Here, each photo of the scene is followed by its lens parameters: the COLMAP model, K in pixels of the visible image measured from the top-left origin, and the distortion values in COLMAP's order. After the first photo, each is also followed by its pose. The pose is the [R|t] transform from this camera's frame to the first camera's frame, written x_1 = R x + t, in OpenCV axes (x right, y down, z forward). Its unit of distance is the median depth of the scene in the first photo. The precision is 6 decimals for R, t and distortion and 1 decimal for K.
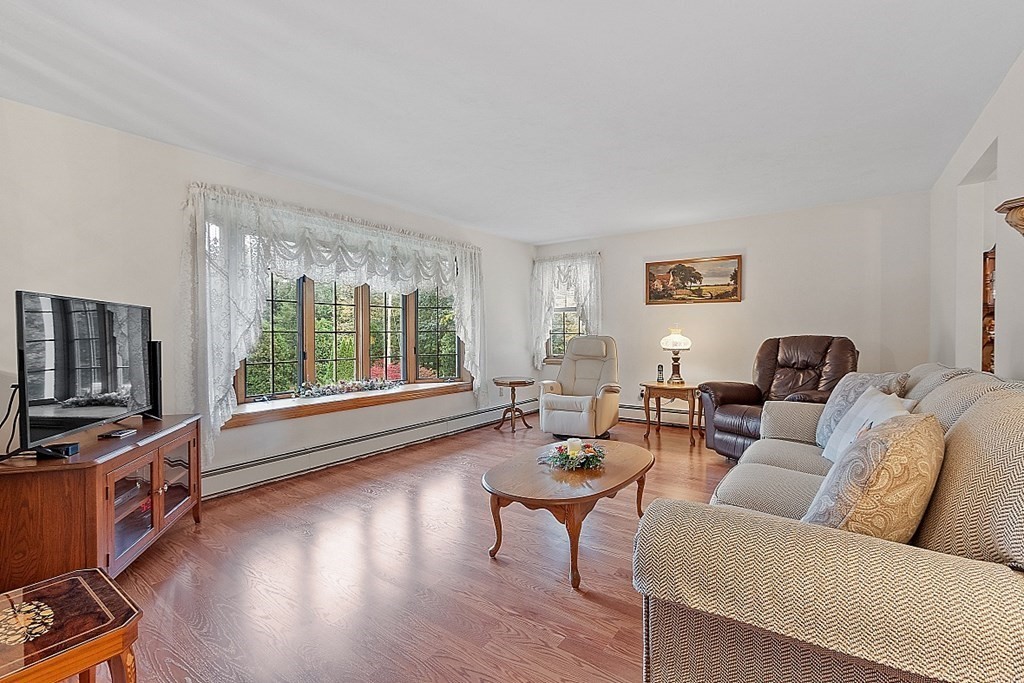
lens RADIAL K [[451.1, 0, 512.0], [0, 451.1, 341.5], [0, 0, 1]] dist [0.001069, 0.006855]
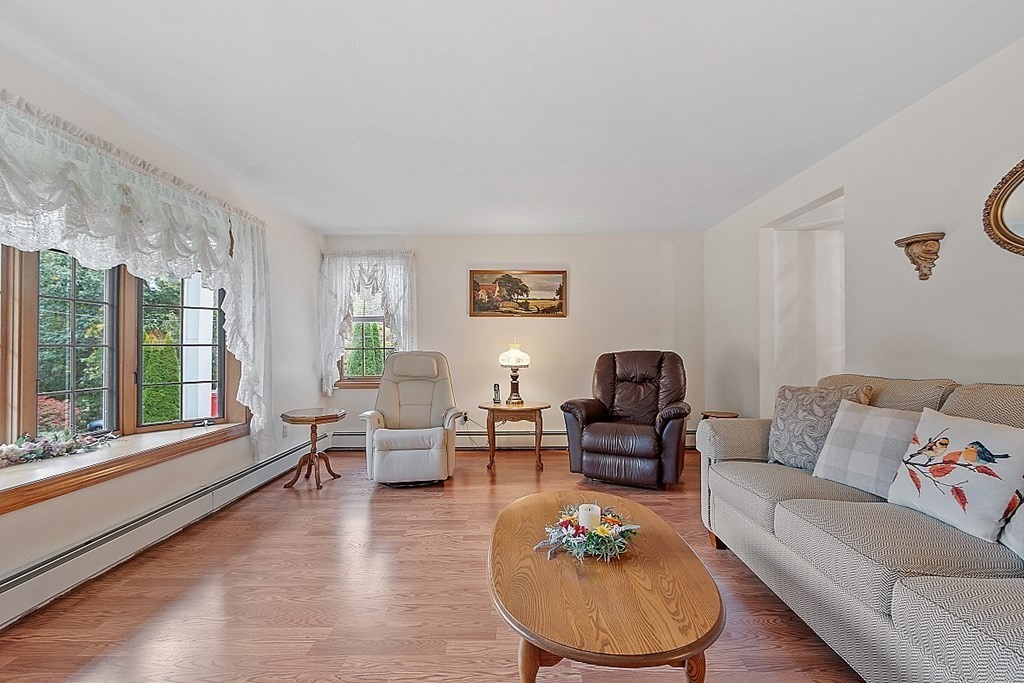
lens RADIAL K [[451.1, 0, 512.0], [0, 451.1, 341.5], [0, 0, 1]] dist [0.001069, 0.006855]
pose [[0.817308, 0.010221, 0.576110, -0.161217], [0.010589, 0.999407, -0.032754, -0.002307], [-0.576103, 0.032871, 0.816716, 0.243467]]
